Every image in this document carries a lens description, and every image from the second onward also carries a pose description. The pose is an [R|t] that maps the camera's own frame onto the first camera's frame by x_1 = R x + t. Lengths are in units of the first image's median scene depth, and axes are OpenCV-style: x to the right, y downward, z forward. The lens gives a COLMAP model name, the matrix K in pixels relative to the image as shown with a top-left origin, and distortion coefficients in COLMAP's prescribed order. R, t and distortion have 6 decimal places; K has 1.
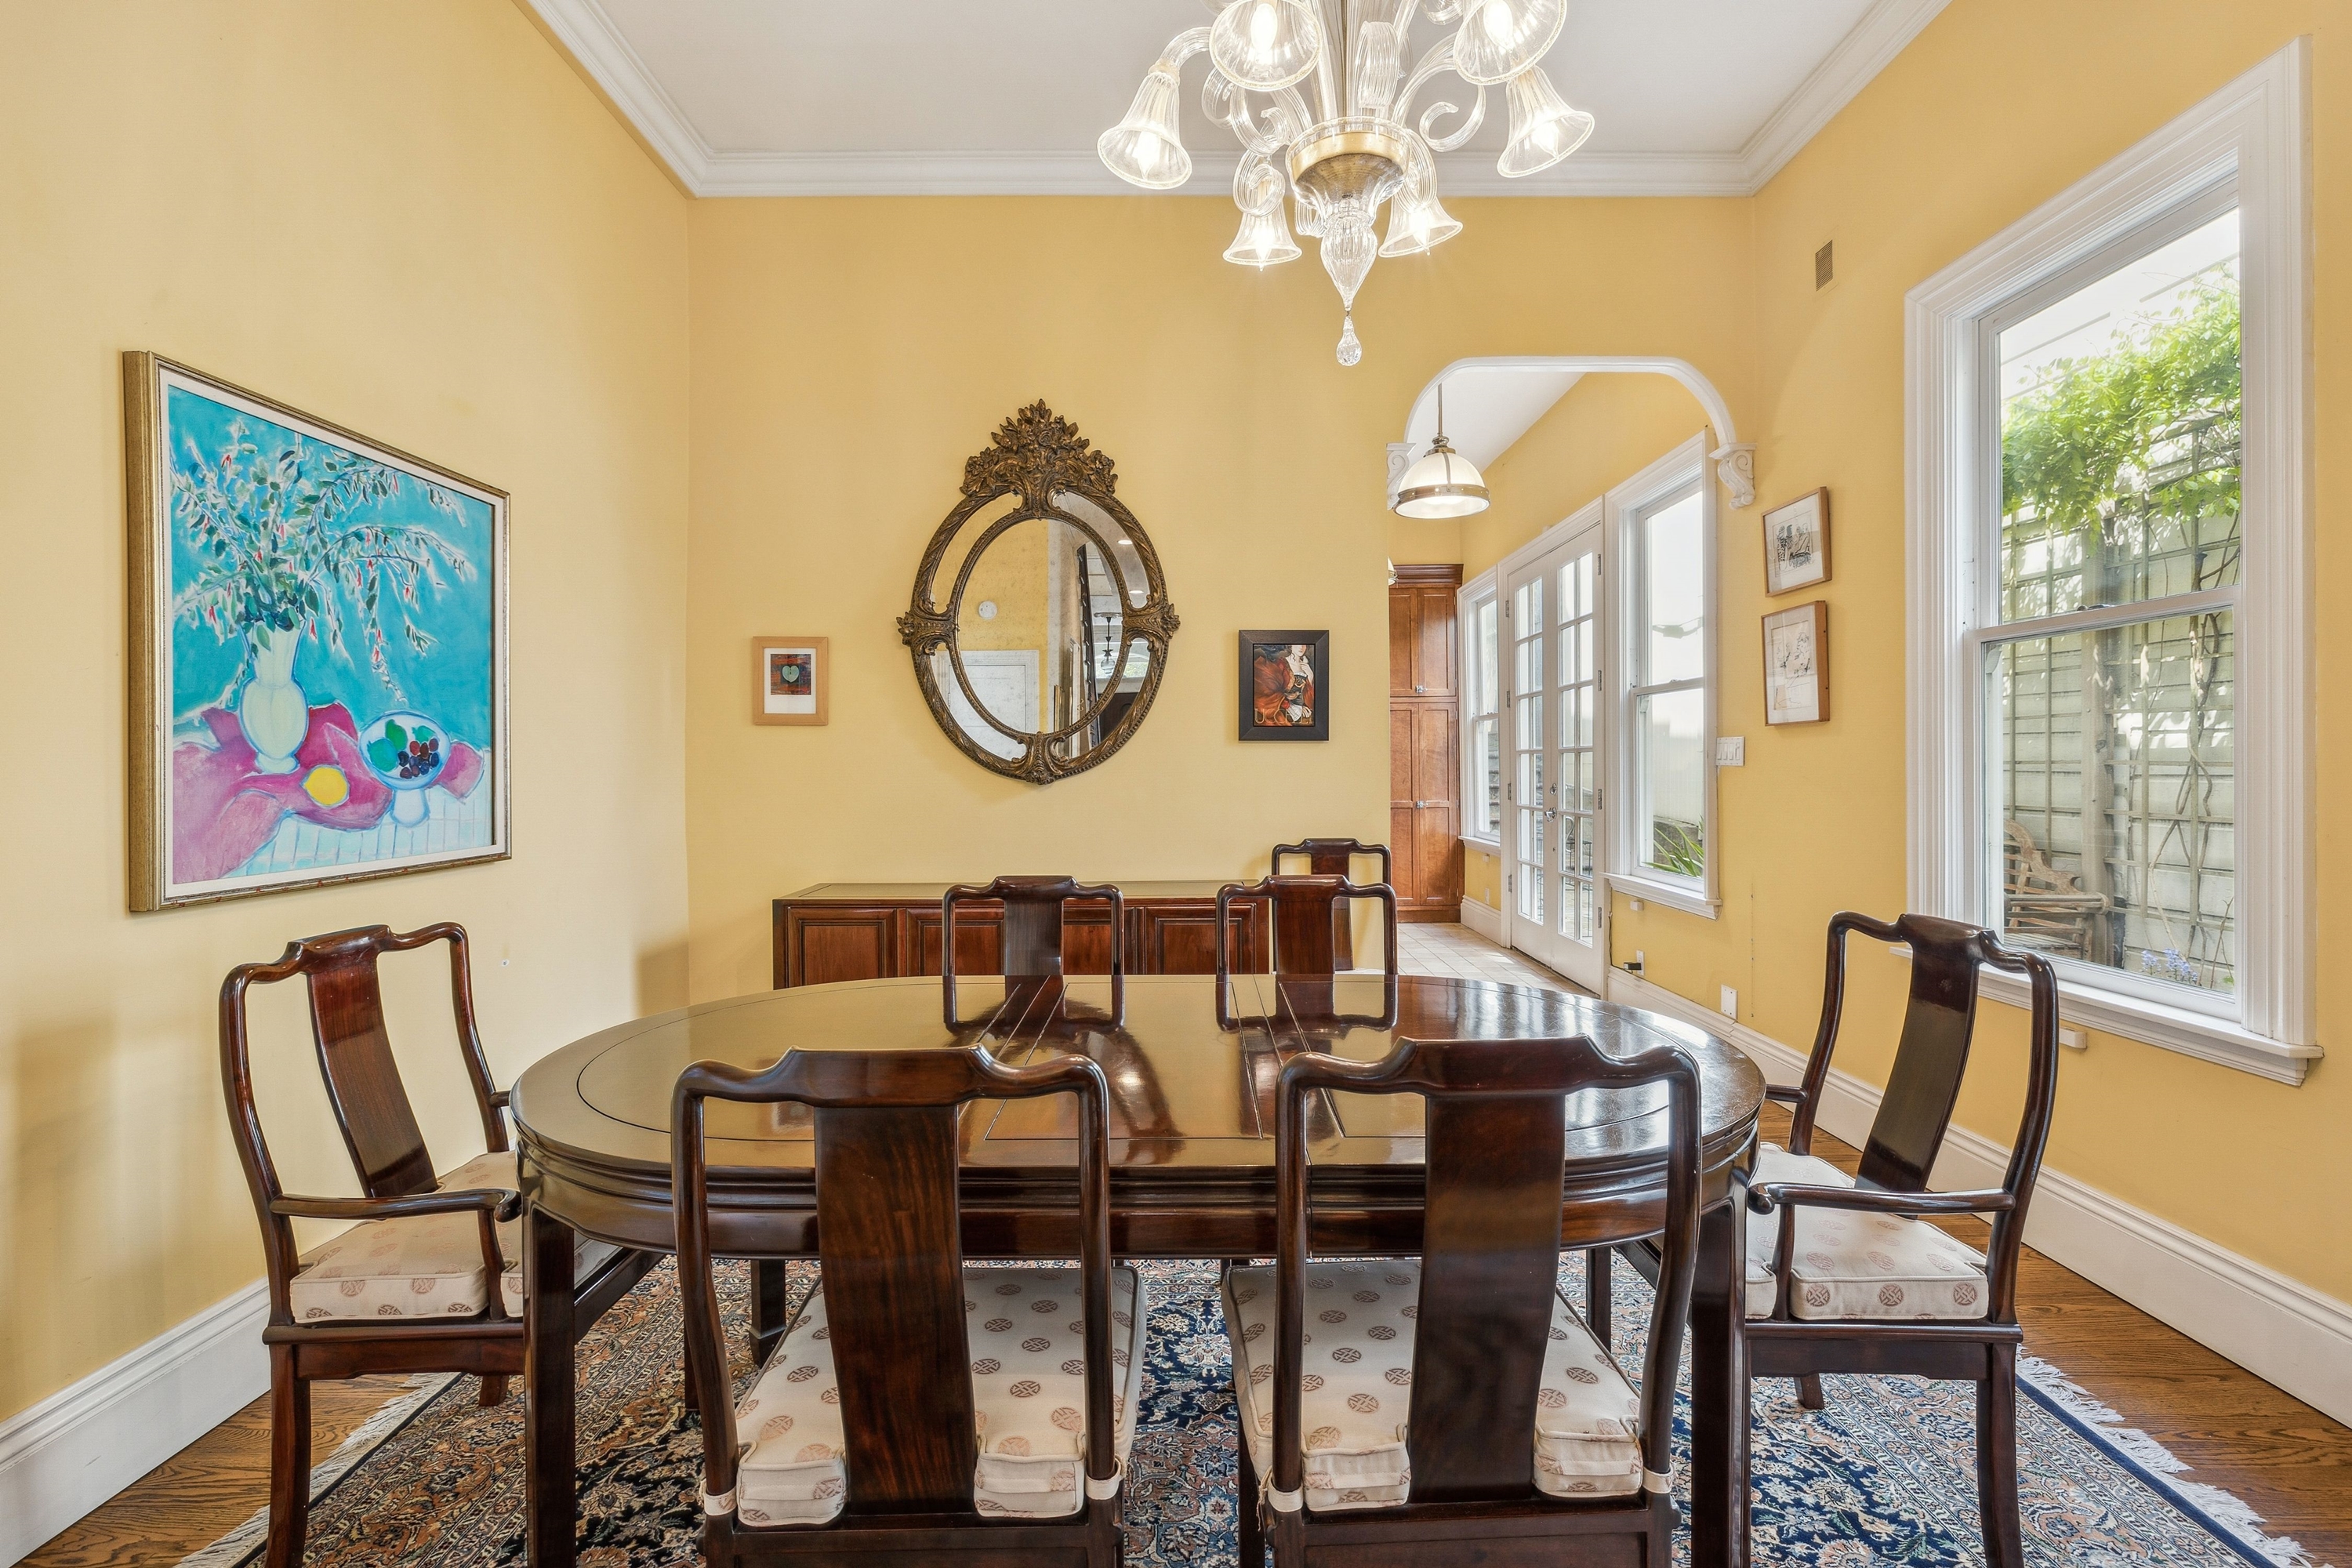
lens RADIAL K [[1082.1, 0, 1157.0], [0, 1082.1, 768.4], [0, 0, 1]] dist [-0.006472, 0.001382]
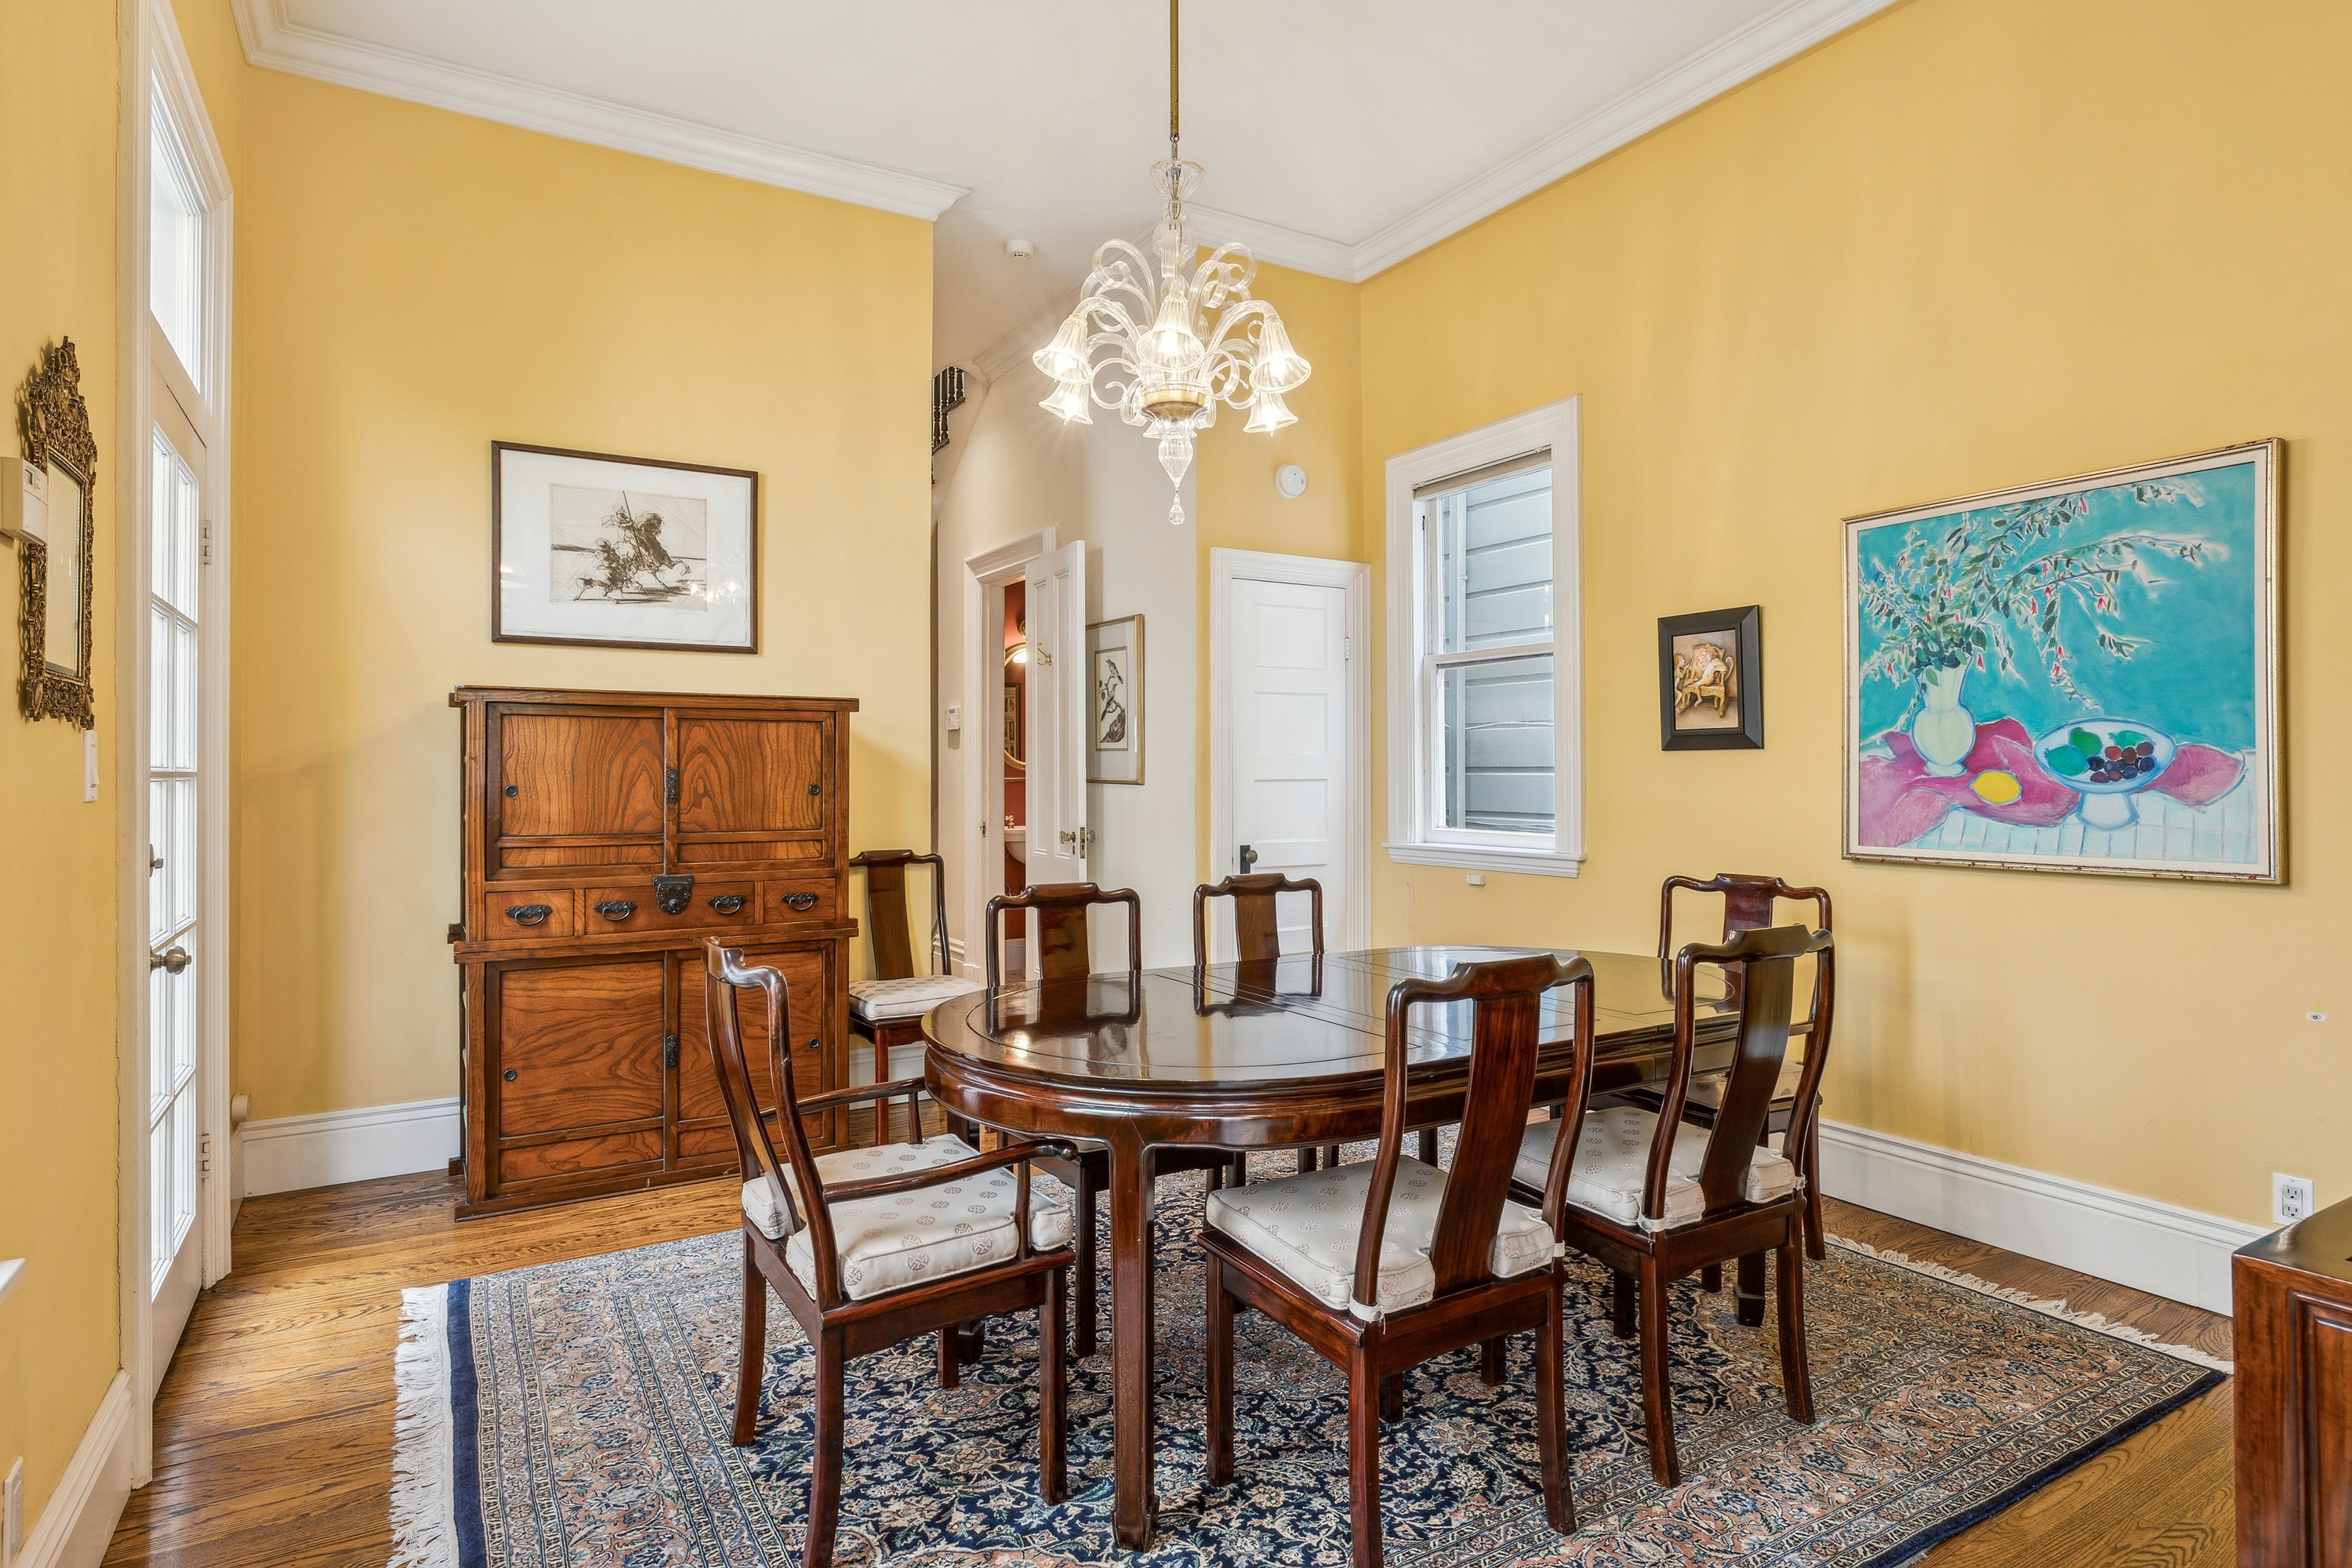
lens RADIAL K [[1279.8, 0, 1170.5], [0, 1279.8, 770.3], [0, 0, 1]] dist [-0.003998, 0.000381]
pose [[-0.855394, 0.006198, -0.517940, 0.770066], [0.005155, 0.999981, 0.003452, -0.012480], [0.517952, 0.000282, -0.855410, 1.729964]]
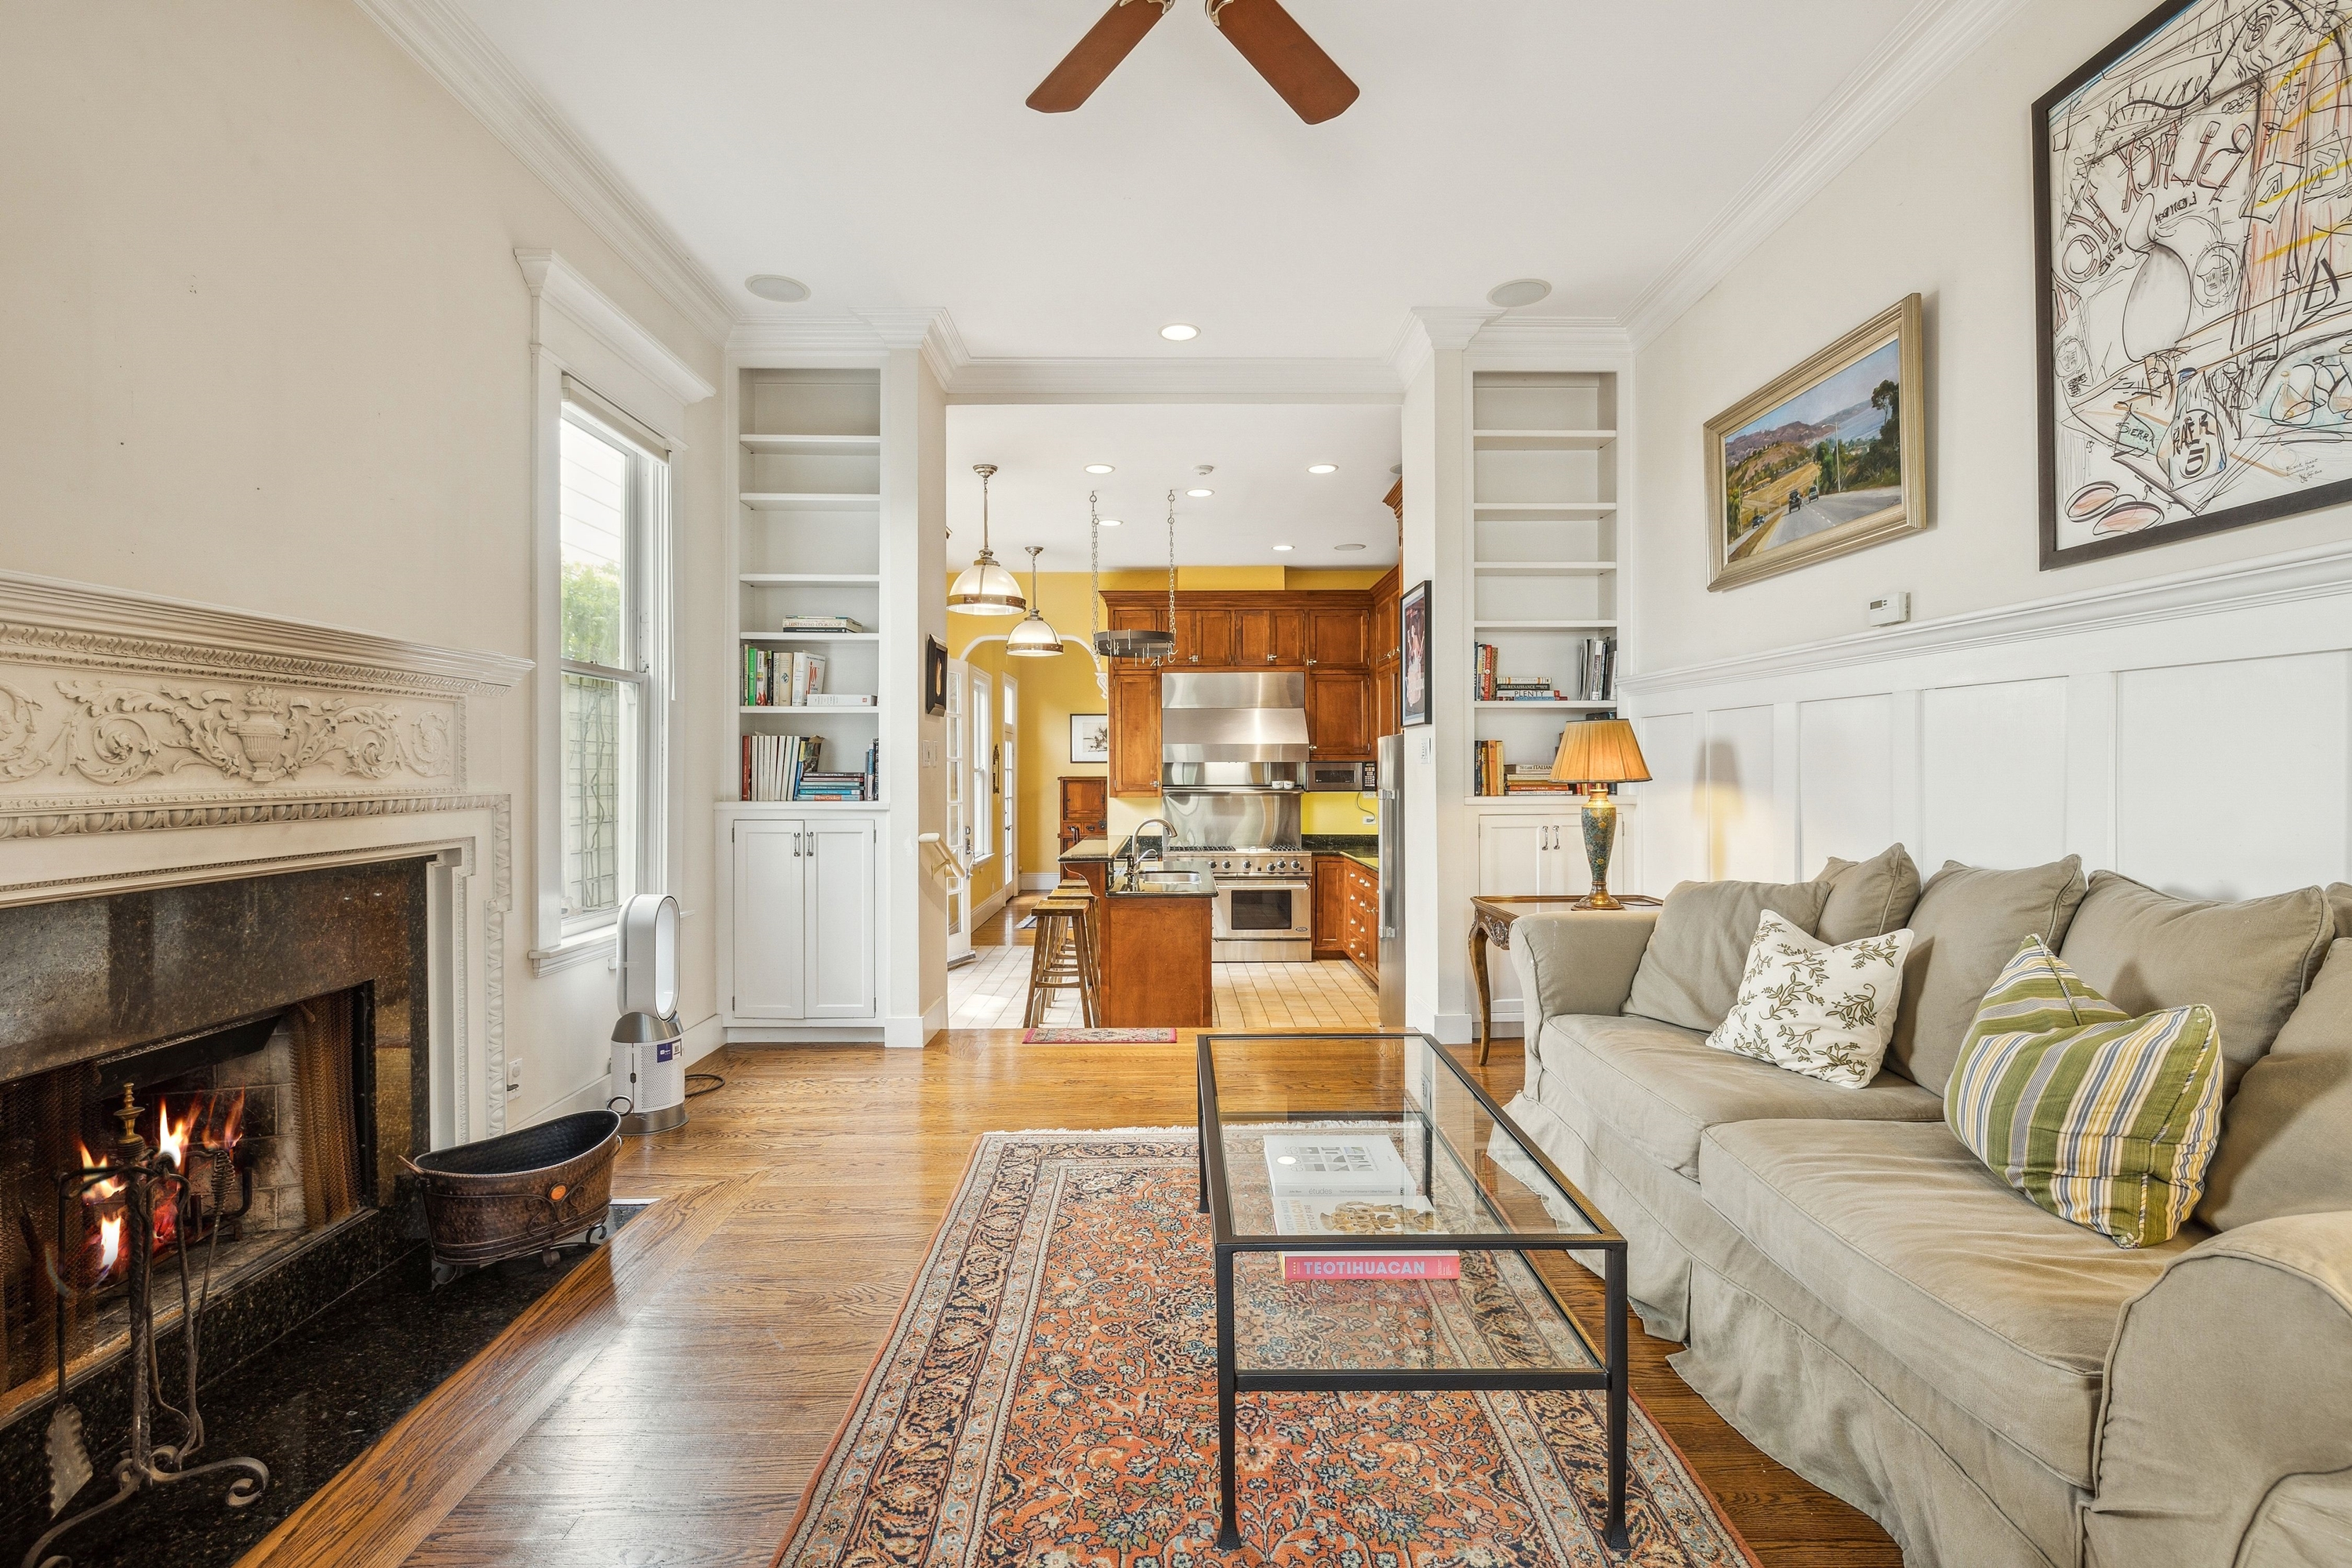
lens RADIAL K [[1082.1, 0, 1167.4], [0, 1082.1, 777.3], [0, 0, 1]] dist [-0.006472, 0.001382]
pose [[-0.999809, 0.007846, -0.017872, 0.205552], [0.007667, 0.999920, 0.010054, -0.168978], [0.017949, 0.009915, -0.999790, 5.999049]]
